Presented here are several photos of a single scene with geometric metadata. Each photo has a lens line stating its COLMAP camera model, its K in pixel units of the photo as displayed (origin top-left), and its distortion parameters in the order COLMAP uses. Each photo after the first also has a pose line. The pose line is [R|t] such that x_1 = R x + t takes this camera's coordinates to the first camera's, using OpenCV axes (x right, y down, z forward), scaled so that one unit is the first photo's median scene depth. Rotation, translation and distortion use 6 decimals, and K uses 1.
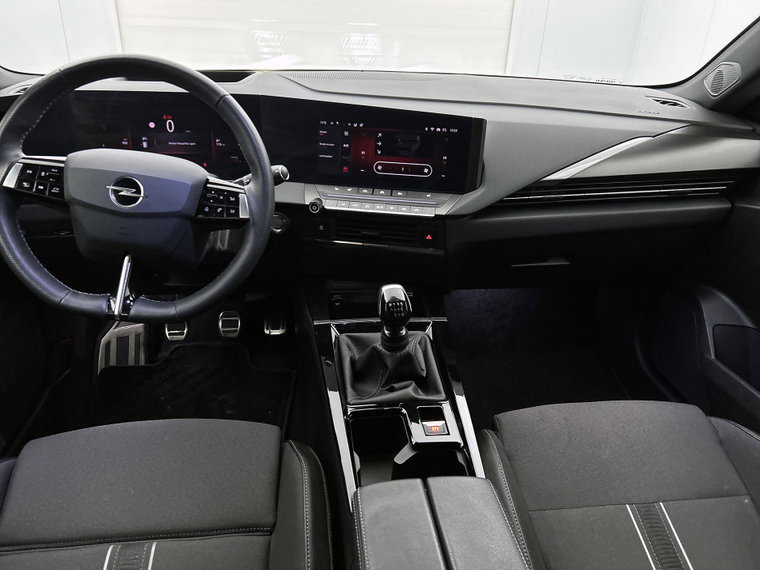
lens RADIAL K [[560.2, 0, 380.0], [0, 560.2, 285.0], [0, 0, 1]] dist [0.055331, -0.064824]
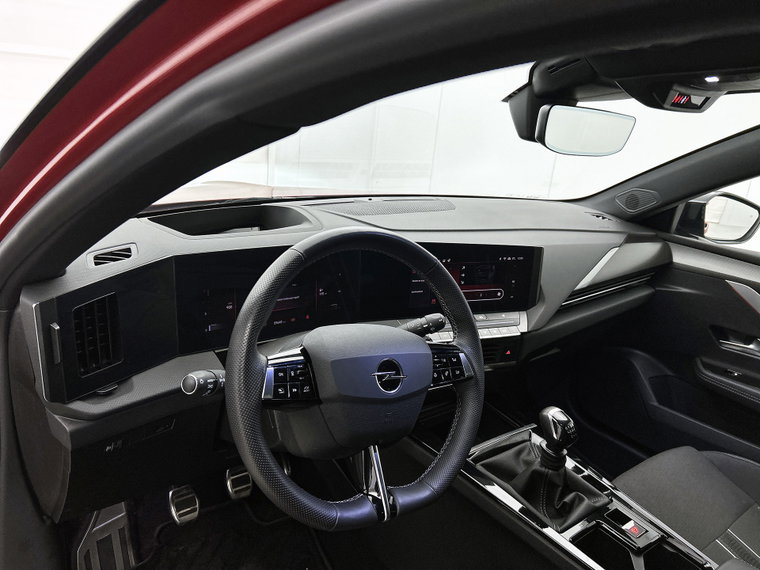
lens RADIAL K [[560.2, 0, 380.0], [0, 560.2, 285.0], [0, 0, 1]] dist [0.055331, -0.064824]
pose [[0.863723, -0.115690, 0.490508, -0.680747], [0.169768, 0.983201, -0.067046, -0.192008], [-0.474511, 0.141182, 0.868854, 0.149030]]
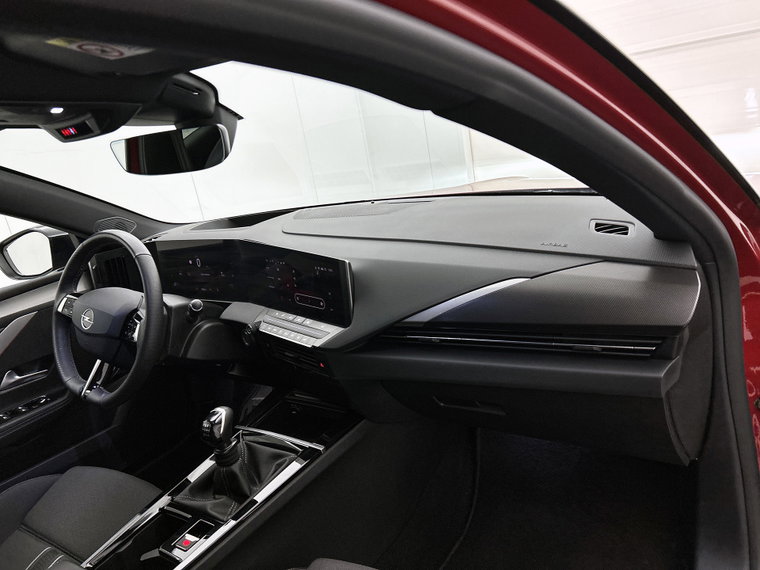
lens RADIAL K [[560.2, 0, 380.0], [0, 560.2, 285.0], [0, 0, 1]] dist [0.055331, -0.064824]
pose [[0.749633, 0.034257, -0.660966, 0.907647], [-0.111571, 0.990909, -0.075180, -0.175244], [0.652382, 0.130102, 0.746640, 0.264539]]
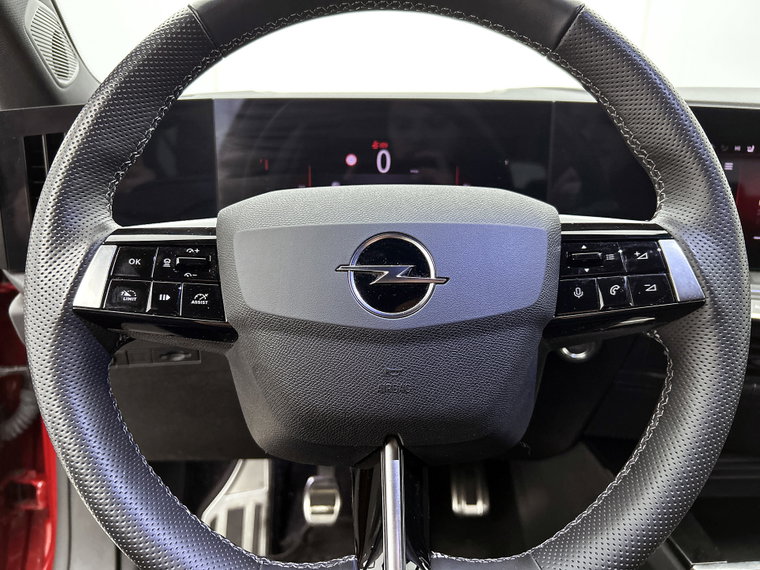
lens RADIAL K [[606.2, 0, 393.9], [0, 606.2, 282.4], [0, 0, 1]] dist [-0.007968, -0.006135]
pose [[0.986128, -0.146899, -0.077275, -0.320128], [0.132071, 0.976420, -0.170766, -0.071317], [0.100539, 0.158192, 0.982277, 0.474981]]
